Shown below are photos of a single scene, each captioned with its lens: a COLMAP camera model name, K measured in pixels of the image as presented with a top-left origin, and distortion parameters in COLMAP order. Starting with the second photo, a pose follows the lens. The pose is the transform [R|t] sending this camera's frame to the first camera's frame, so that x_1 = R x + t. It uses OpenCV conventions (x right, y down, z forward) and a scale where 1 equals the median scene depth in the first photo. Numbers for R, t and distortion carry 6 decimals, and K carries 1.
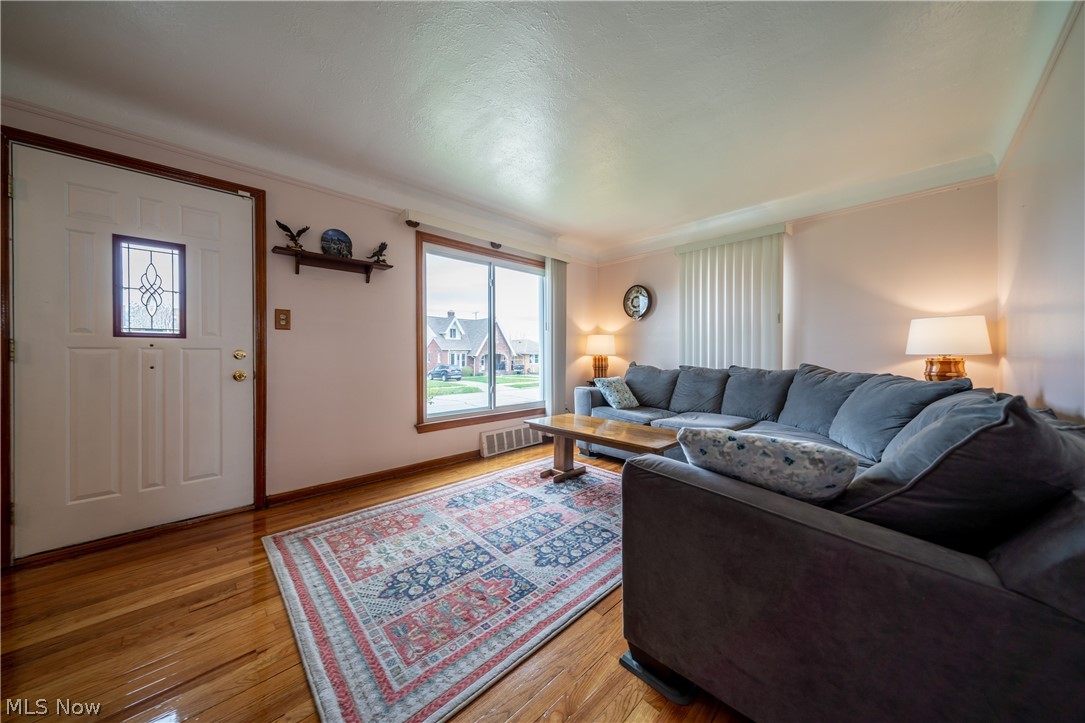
lens RADIAL K [[371.6, 0, 536.5], [0, 371.6, 356.7], [0, 0, 1]] dist [0.001602, 0.000067]
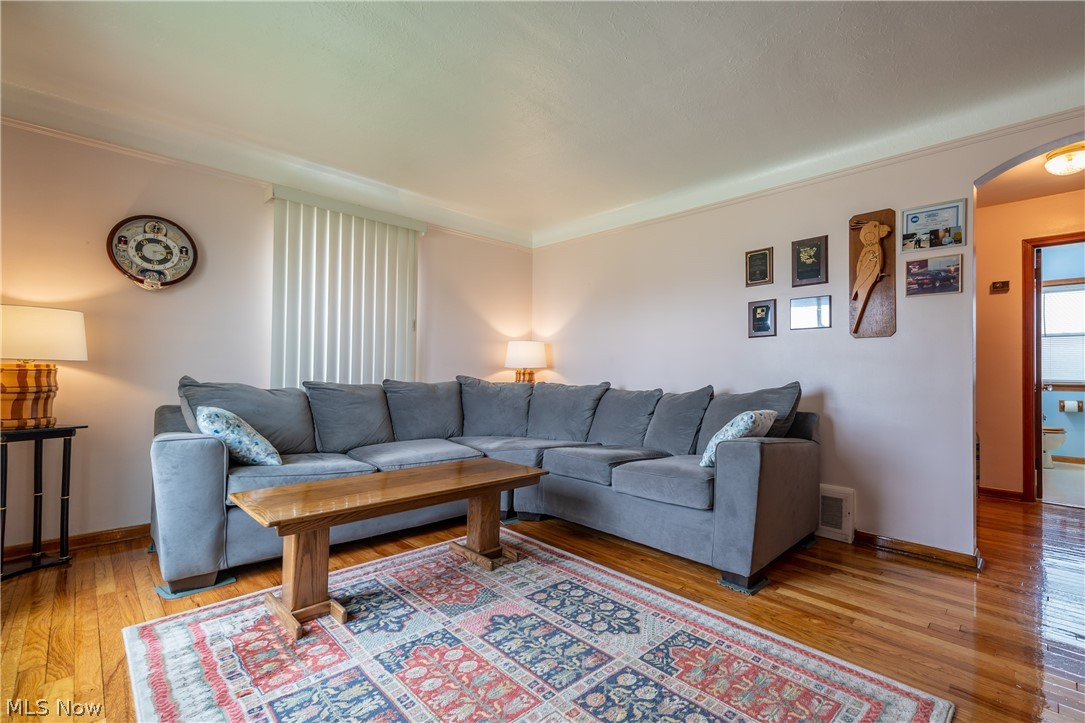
lens RADIAL K [[452.6, 0, 653.2], [0, 452.6, 365.4], [0, 0, 1]] dist [0.001992, -0.000012]
pose [[-0.110681, 0.014156, 0.993755, -0.767828], [-0.002692, 0.999891, -0.014543, 0.011067], [-0.993852, -0.004285, -0.110631, 0.862725]]
